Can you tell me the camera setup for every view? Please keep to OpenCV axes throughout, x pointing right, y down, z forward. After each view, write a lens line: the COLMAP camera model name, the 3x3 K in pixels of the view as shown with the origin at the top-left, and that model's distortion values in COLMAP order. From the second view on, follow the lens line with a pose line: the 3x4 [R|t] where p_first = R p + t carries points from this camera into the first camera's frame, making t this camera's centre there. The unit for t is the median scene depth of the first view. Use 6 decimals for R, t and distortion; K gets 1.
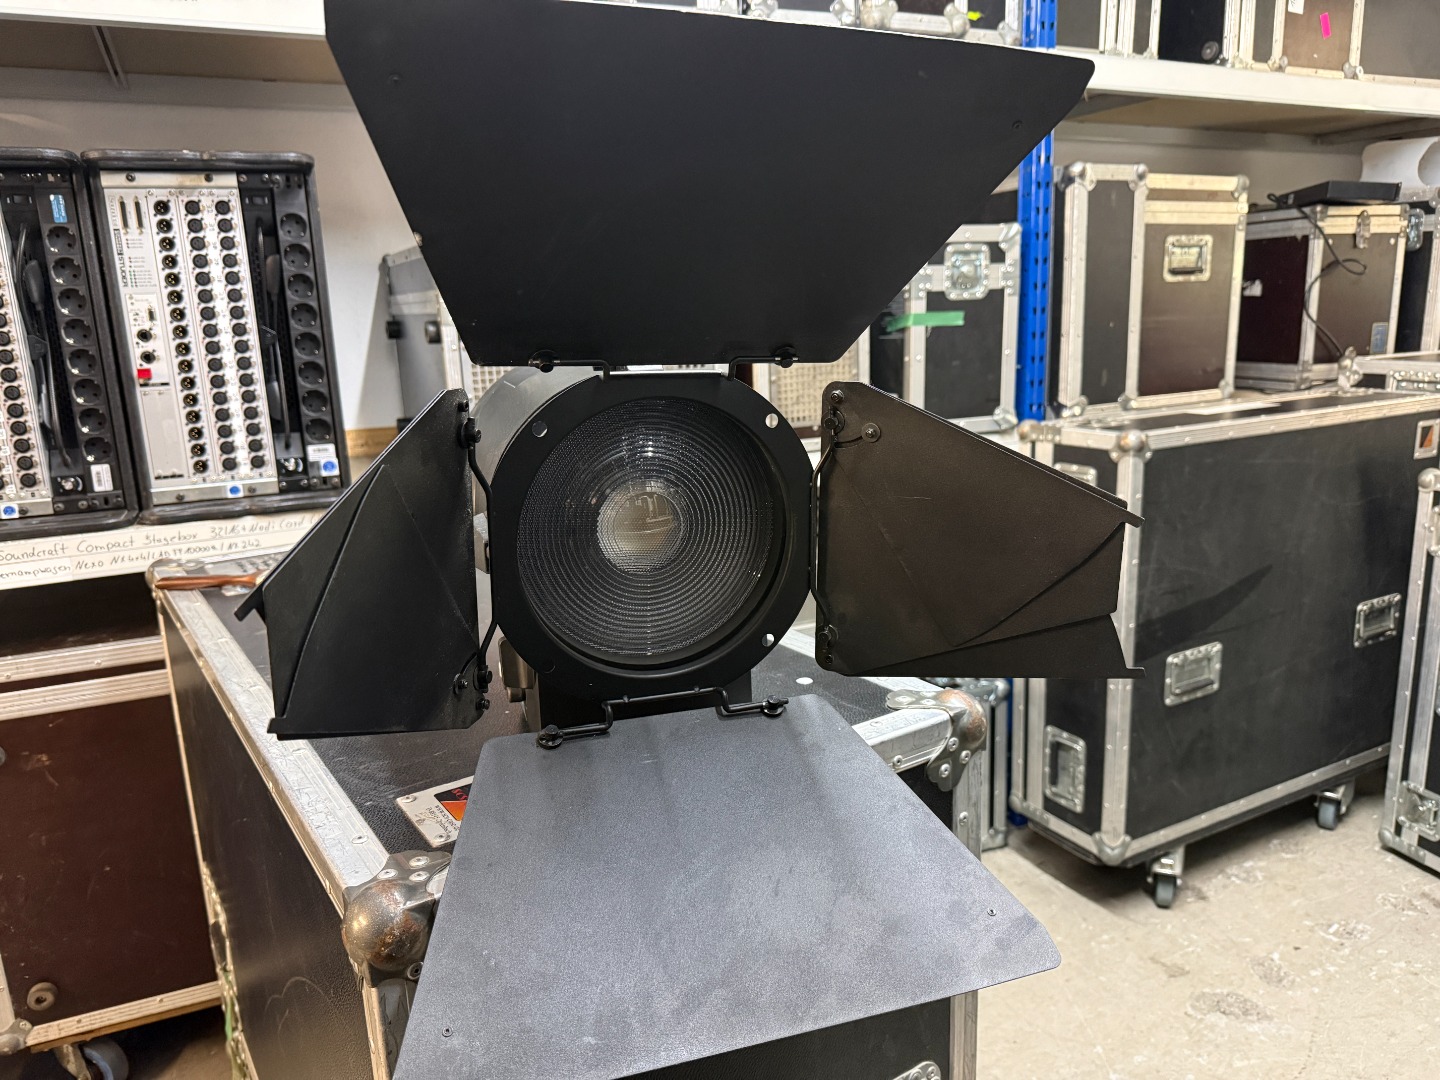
lens RADIAL K [[1057.8, 0, 724.0], [0, 1057.8, 548.2], [0, 0, 1]] dist [0.003233, -0.009074]
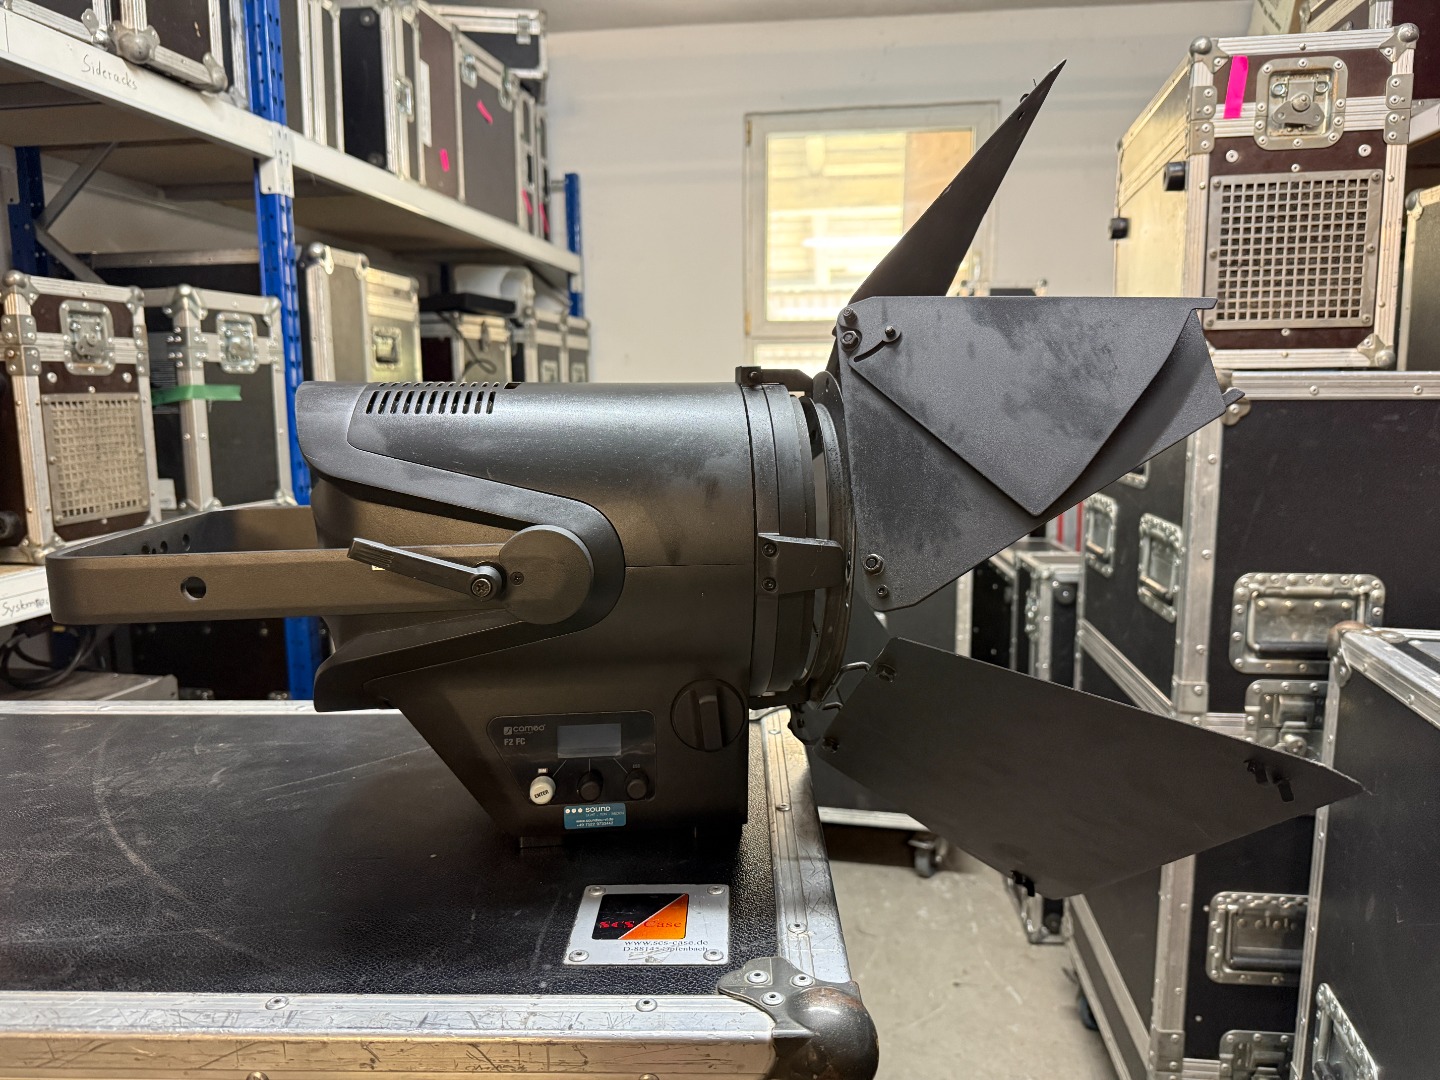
lens RADIAL K [[1057.8, 0, 724.0], [0, 1057.8, 548.2], [0, 0, 1]] dist [0.003233, -0.009074]
pose [[0.569703, -0.081425, 0.817807, -0.291562], [0.161769, 0.986723, -0.014448, -0.005793], [-0.805773, 0.140527, 0.575311, 0.161320]]
